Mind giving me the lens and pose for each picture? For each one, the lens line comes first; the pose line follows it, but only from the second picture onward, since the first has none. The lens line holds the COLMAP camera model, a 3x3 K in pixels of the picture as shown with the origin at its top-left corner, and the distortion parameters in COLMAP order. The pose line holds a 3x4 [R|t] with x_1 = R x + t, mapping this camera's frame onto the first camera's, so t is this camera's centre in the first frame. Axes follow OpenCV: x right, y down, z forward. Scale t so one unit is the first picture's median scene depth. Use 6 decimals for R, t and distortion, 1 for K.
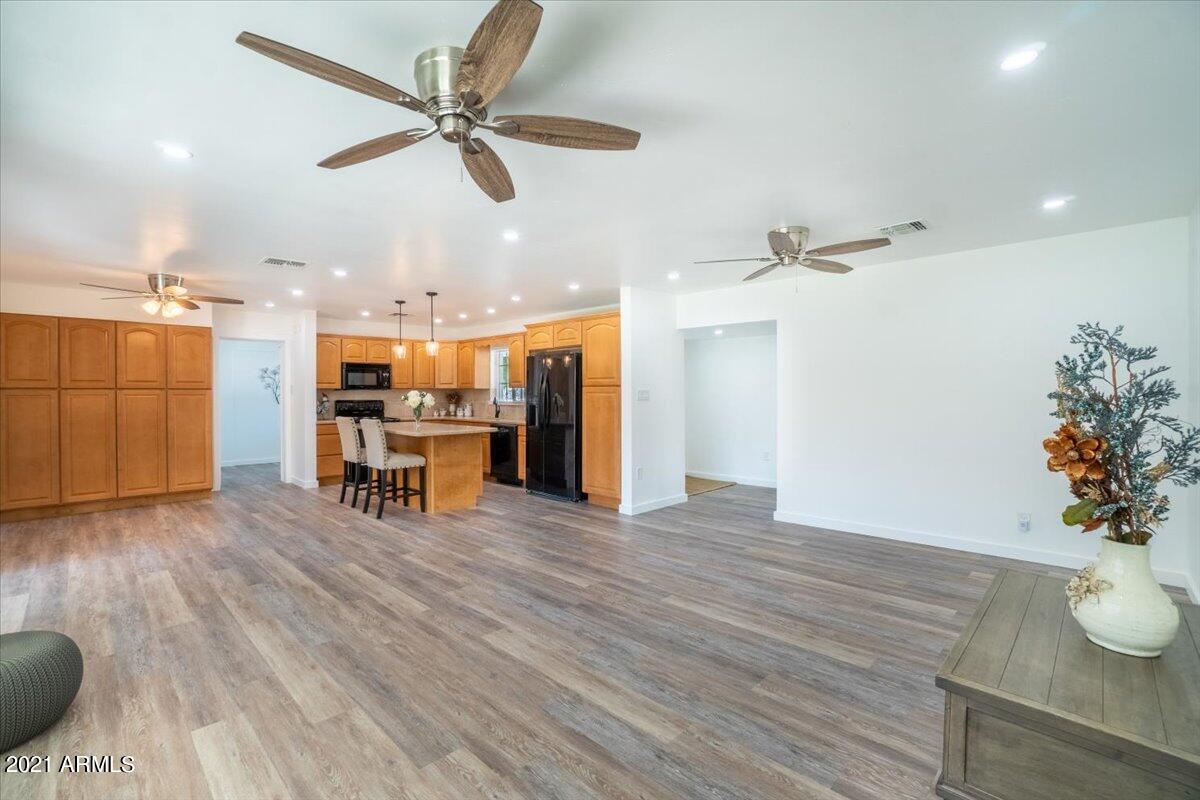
lens RADIAL K [[569.3, 0, 616.2], [0, 569.3, 392.9], [0, 0, 1]] dist [-0.048539, 0.014000]
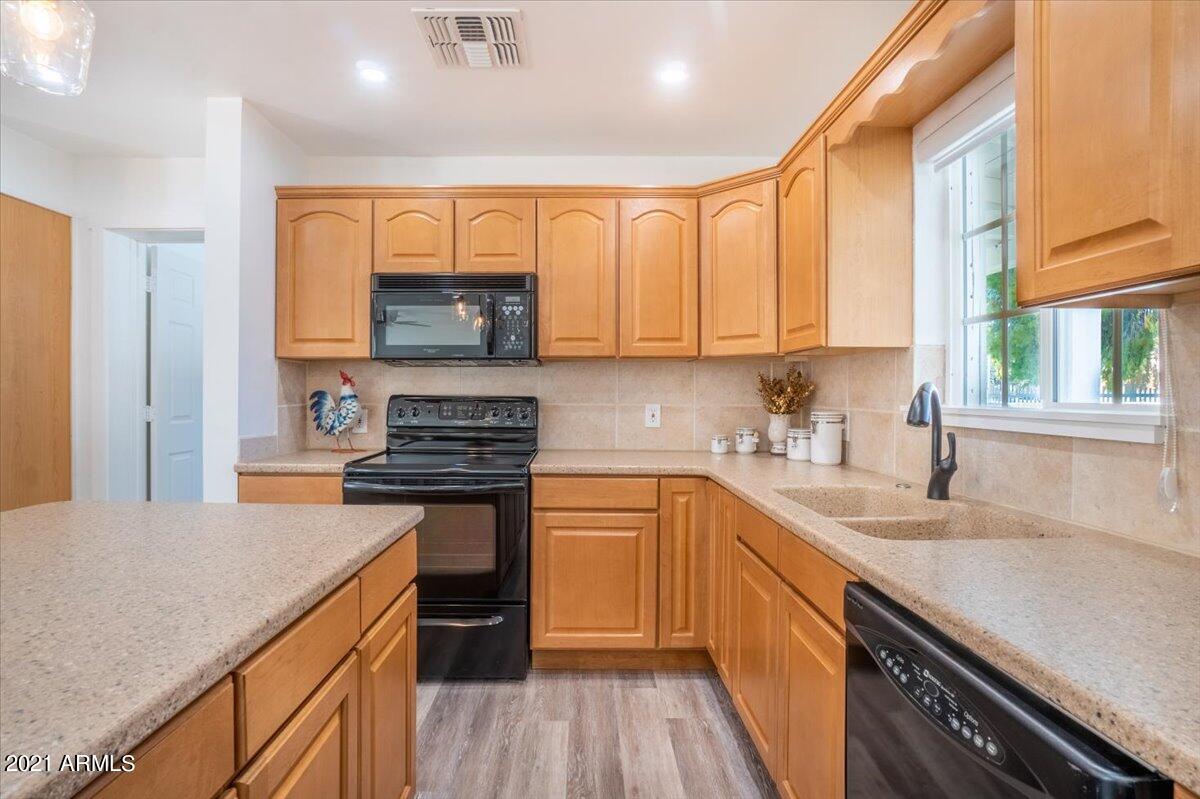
lens RADIAL K [[612.8, 0, 587.2], [0, 612.8, 392.6], [0, 0, 1]] dist [-0.015822, 0.000158]
pose [[0.689923, 0.004194, -0.723871, -0.160092], [-0.004967, 0.999987, 0.001059, 0.011060], [0.723866, 0.002865, 0.689935, 0.856726]]
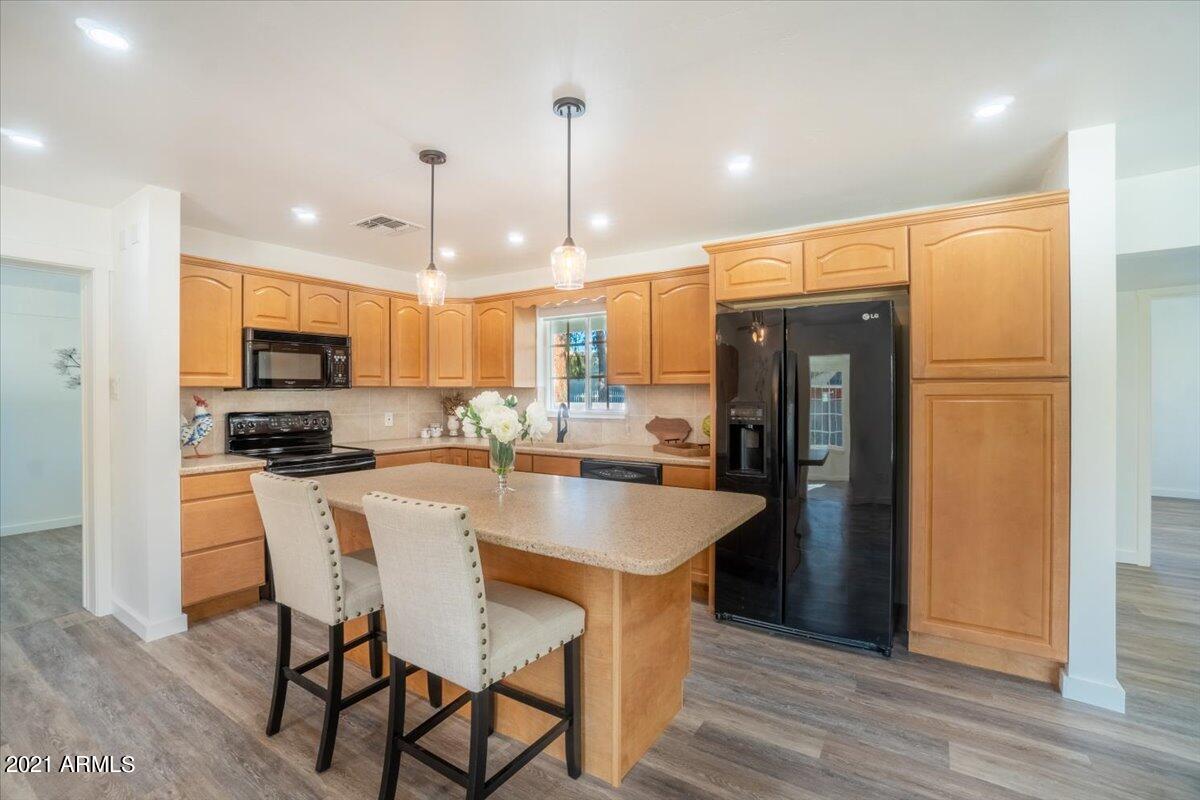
lens RADIAL K [[543.1, 0, 586.1], [0, 543.1, 392.6], [0, 0, 1]] dist [-0.019361, 0.003573]
pose [[0.985260, 0.001433, 0.171055, -0.297420], [-0.001404, 0.999999, -0.000290, -0.003135], [-0.171055, 0.000046, 0.985261, 0.542355]]
